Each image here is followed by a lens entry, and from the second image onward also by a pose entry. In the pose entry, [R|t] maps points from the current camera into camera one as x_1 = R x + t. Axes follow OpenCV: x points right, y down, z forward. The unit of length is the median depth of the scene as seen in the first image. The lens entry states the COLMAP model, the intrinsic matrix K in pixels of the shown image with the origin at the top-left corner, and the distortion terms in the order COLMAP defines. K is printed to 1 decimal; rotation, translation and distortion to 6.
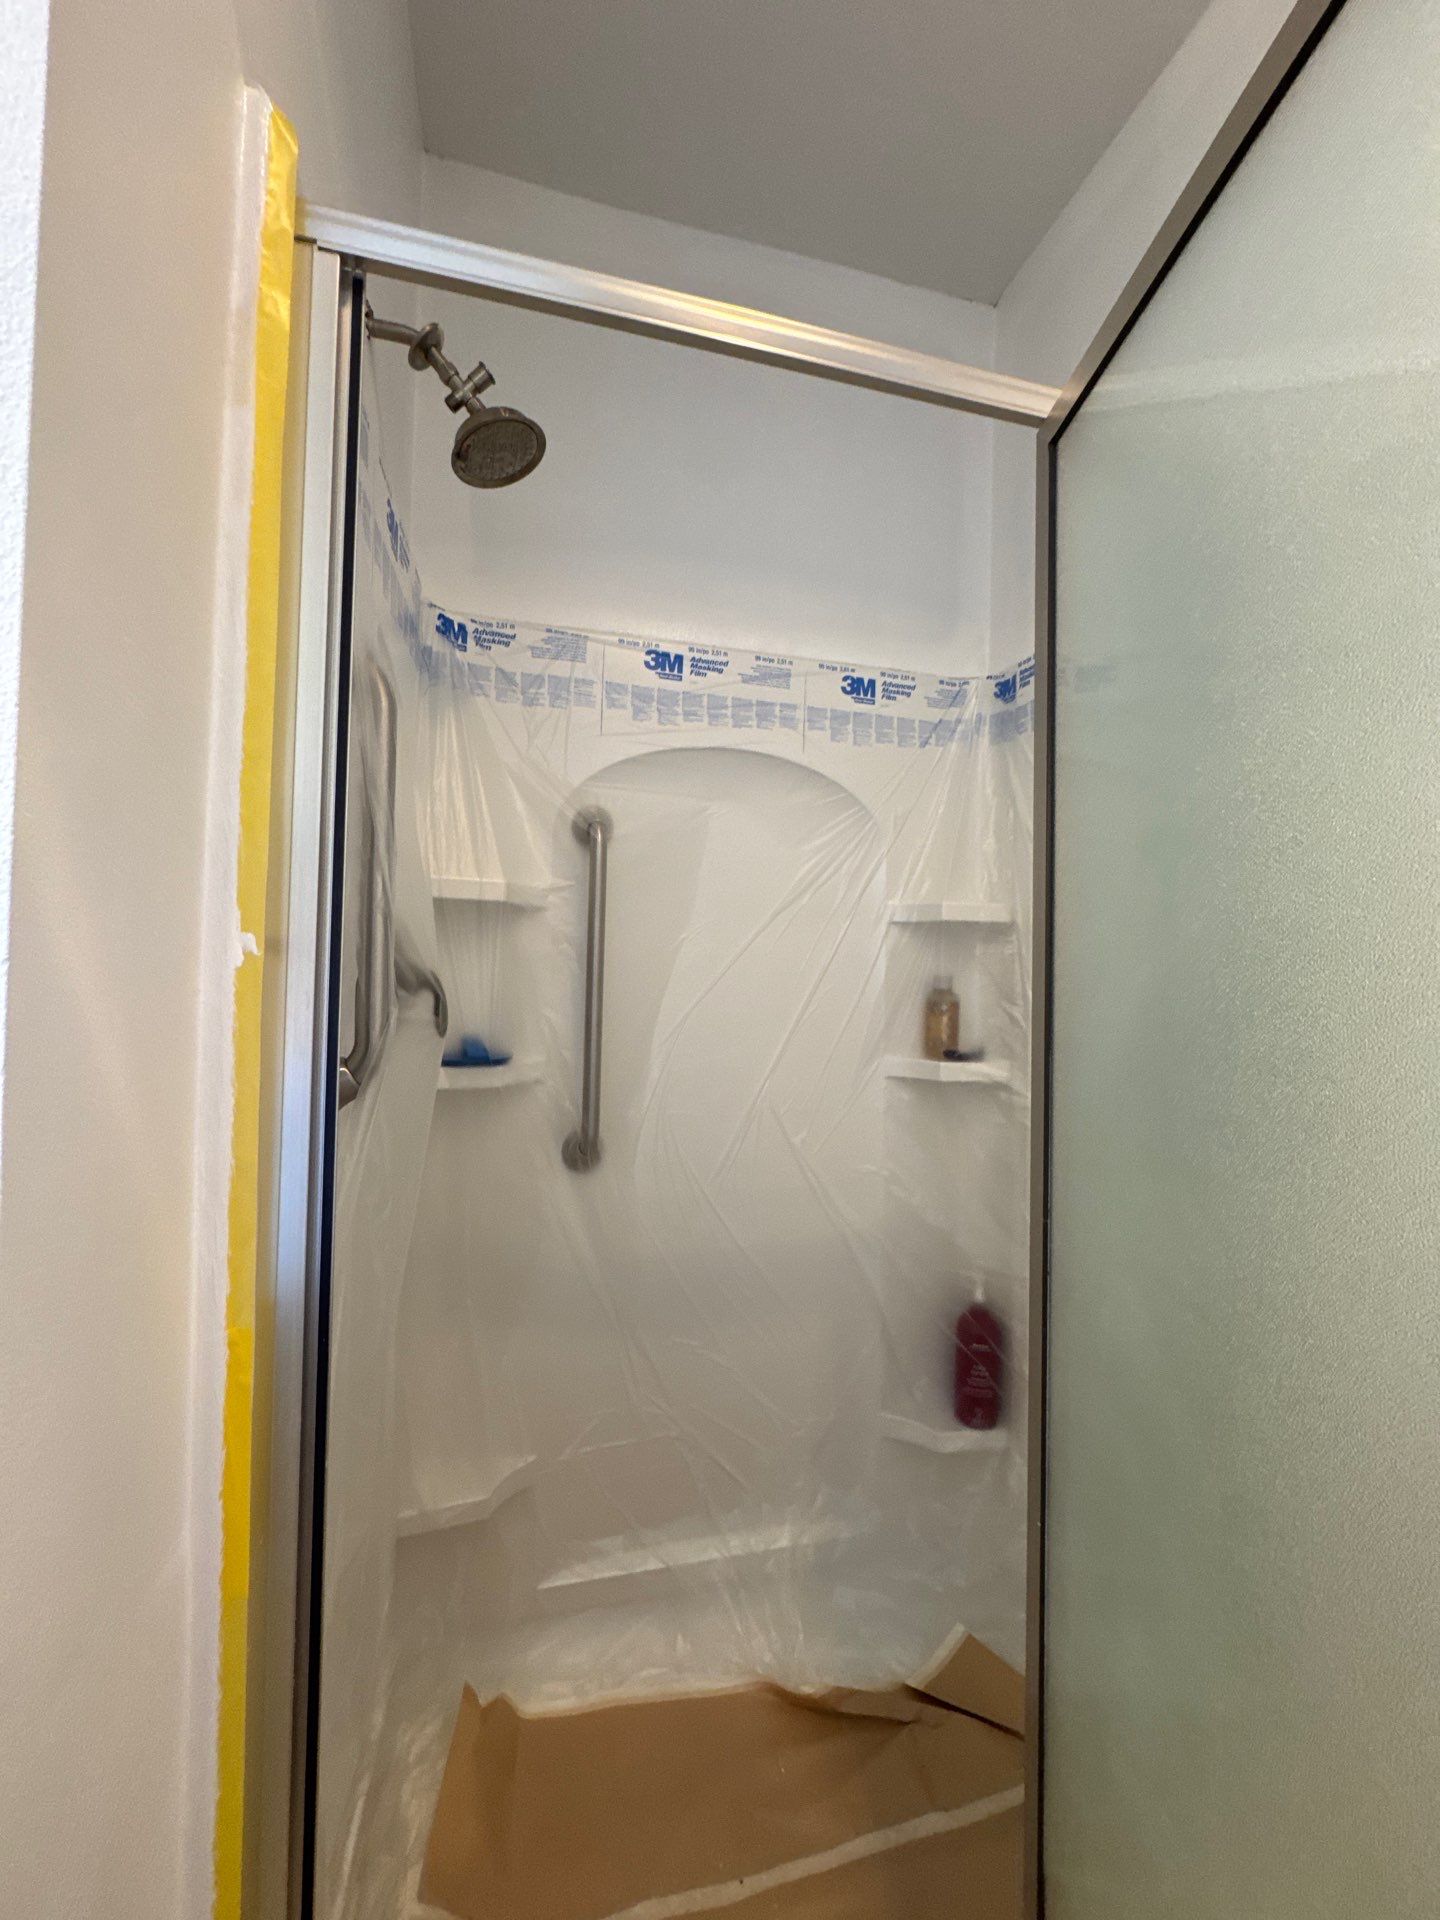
lens RADIAL K [[773.6, 0, 730.1], [0, 773.6, 1000.0], [0, 0, 1]] dist [0.000165, 0.000262]
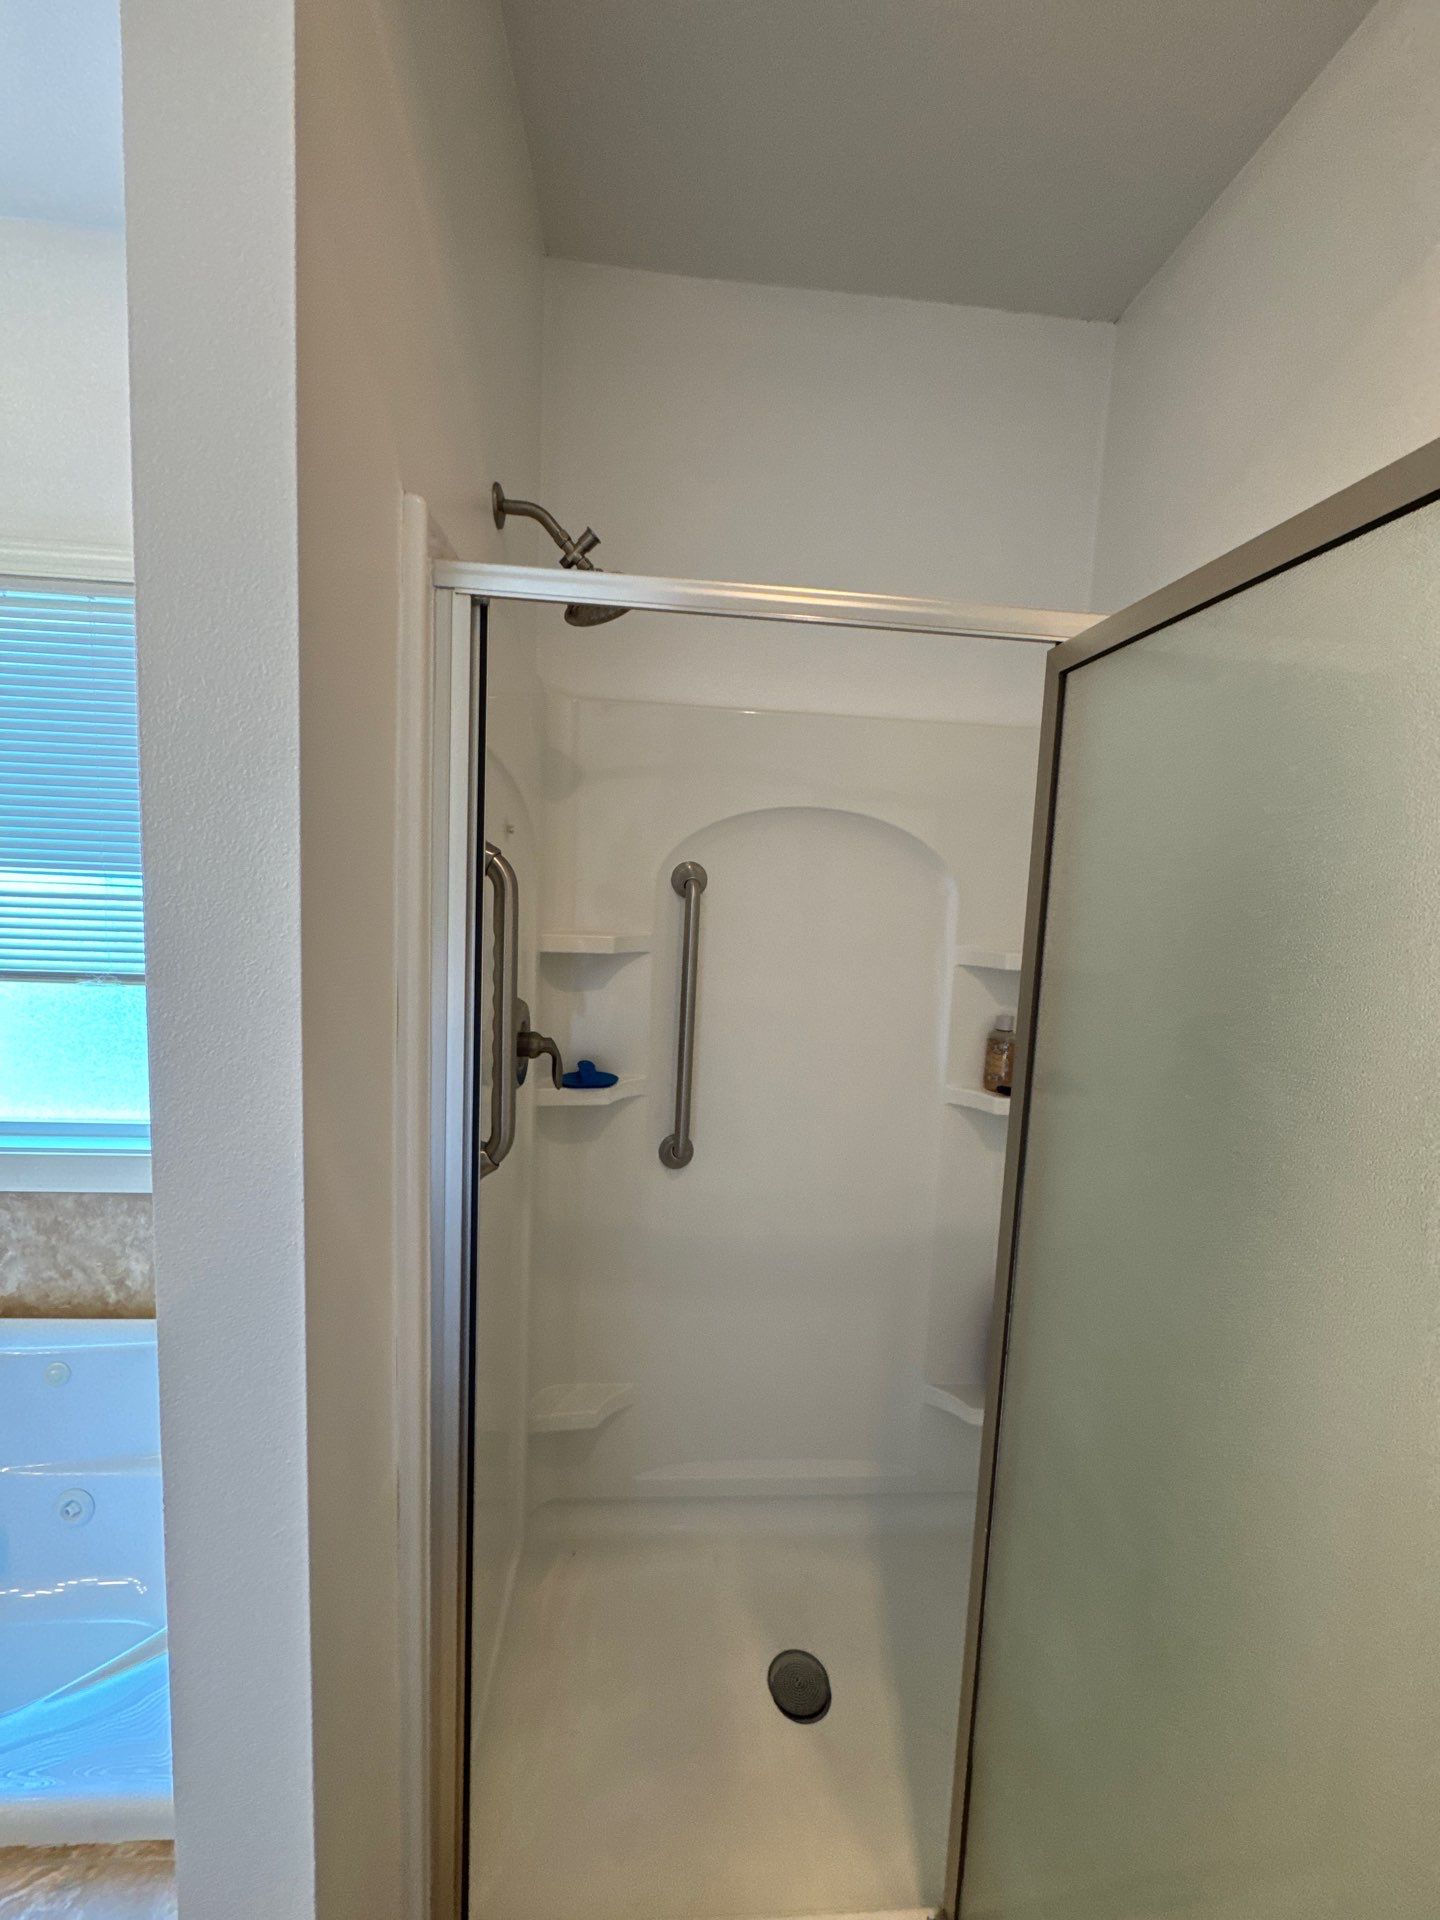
lens RADIAL K [[773.6, 0, 730.1], [0, 773.6, 1000.0], [0, 0, 1]] dist [0.000165, 0.000262]
pose [[0.985754, 0.047896, -0.161227, 0.104783], [-0.027399, 0.991520, 0.127031, -0.274852], [0.165944, -0.120803, 0.978708, -0.177350]]
